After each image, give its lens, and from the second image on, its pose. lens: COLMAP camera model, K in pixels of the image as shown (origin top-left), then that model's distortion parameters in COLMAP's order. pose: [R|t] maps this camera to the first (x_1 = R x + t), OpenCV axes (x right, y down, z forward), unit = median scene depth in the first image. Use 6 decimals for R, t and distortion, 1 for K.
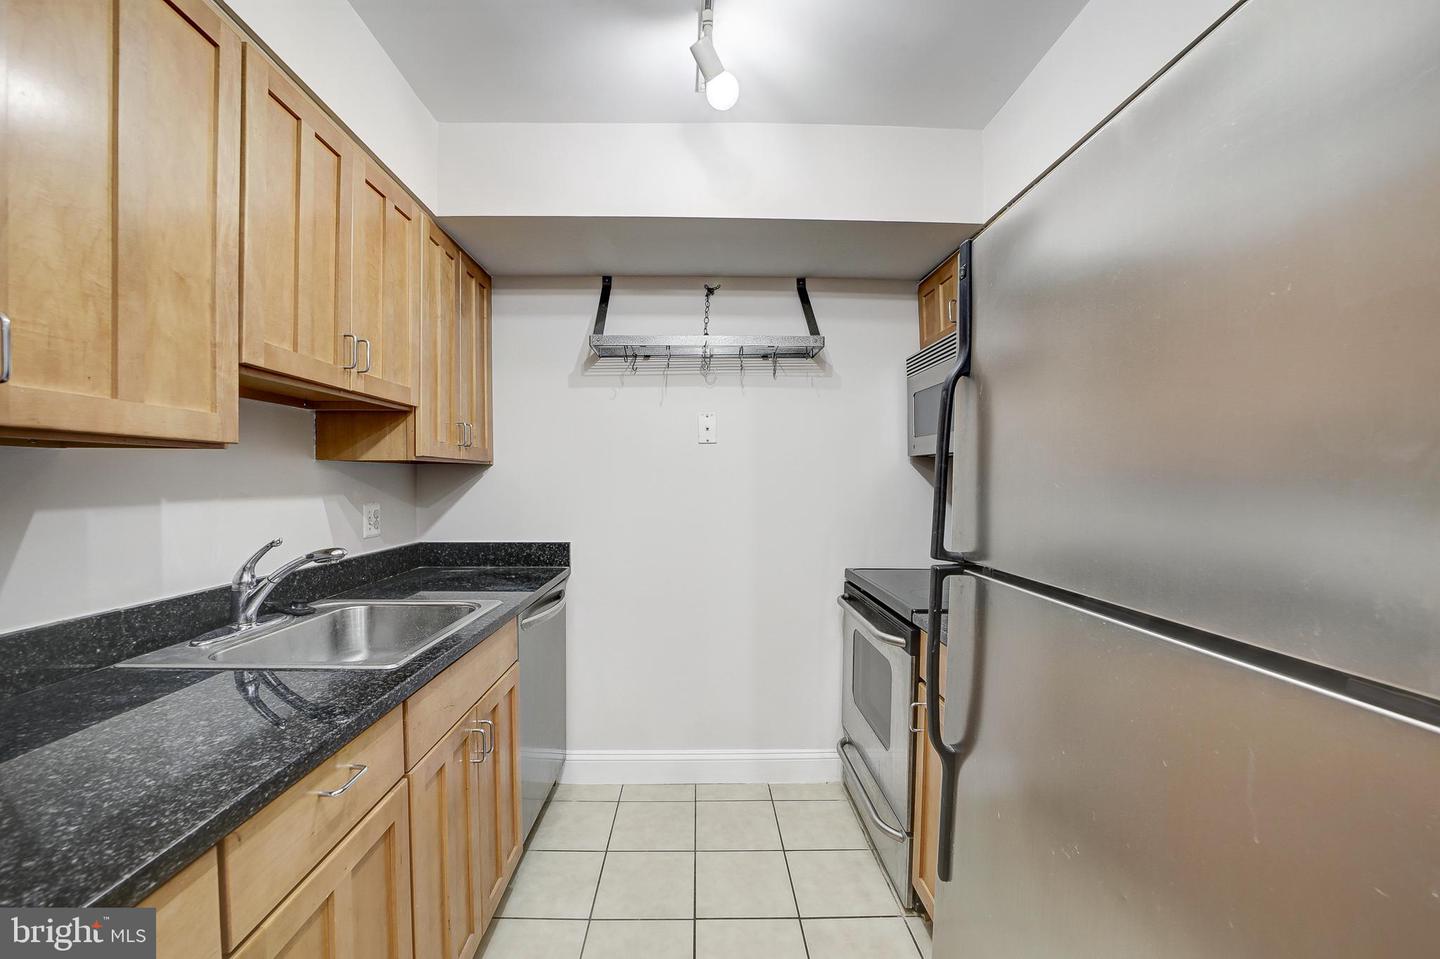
lens RADIAL K [[579.1, 0, 721.4], [0, 579.1, 499.6], [0, 0, 1]] dist [-0.038655, 0.009378]
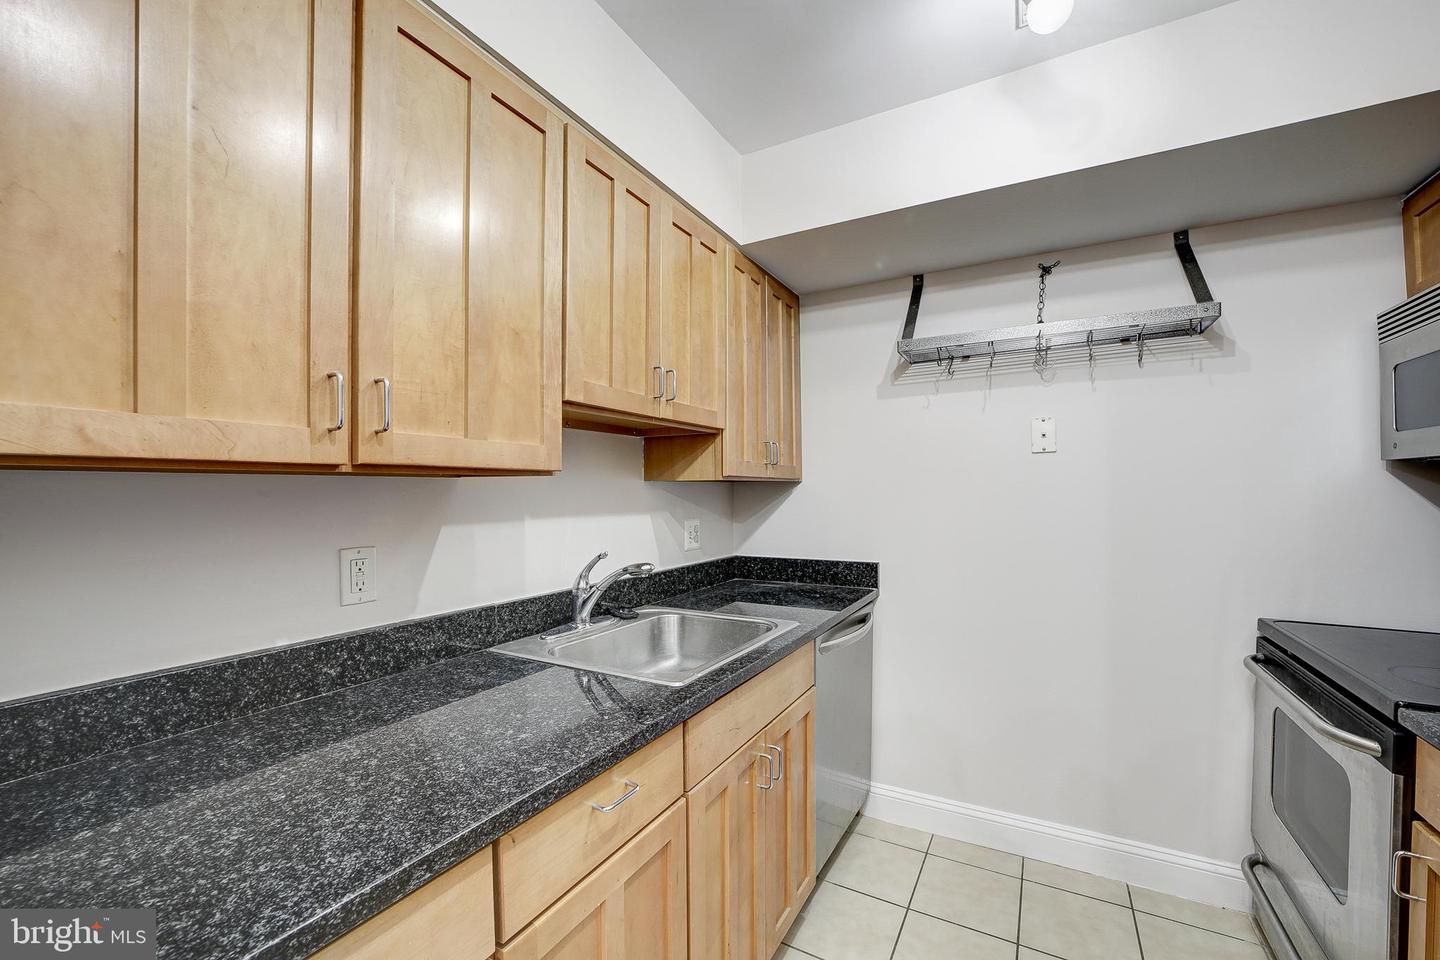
lens RADIAL K [[579.1, 0, 721.4], [0, 579.1, 500.1], [0, 0, 1]] dist [-0.038655, 0.009378]
pose [[0.852544, 0.003542, -0.522643, 0.019832], [-0.014729, 0.999743, -0.017251, -0.014247], [0.522447, 0.022406, 0.852377, 0.101251]]
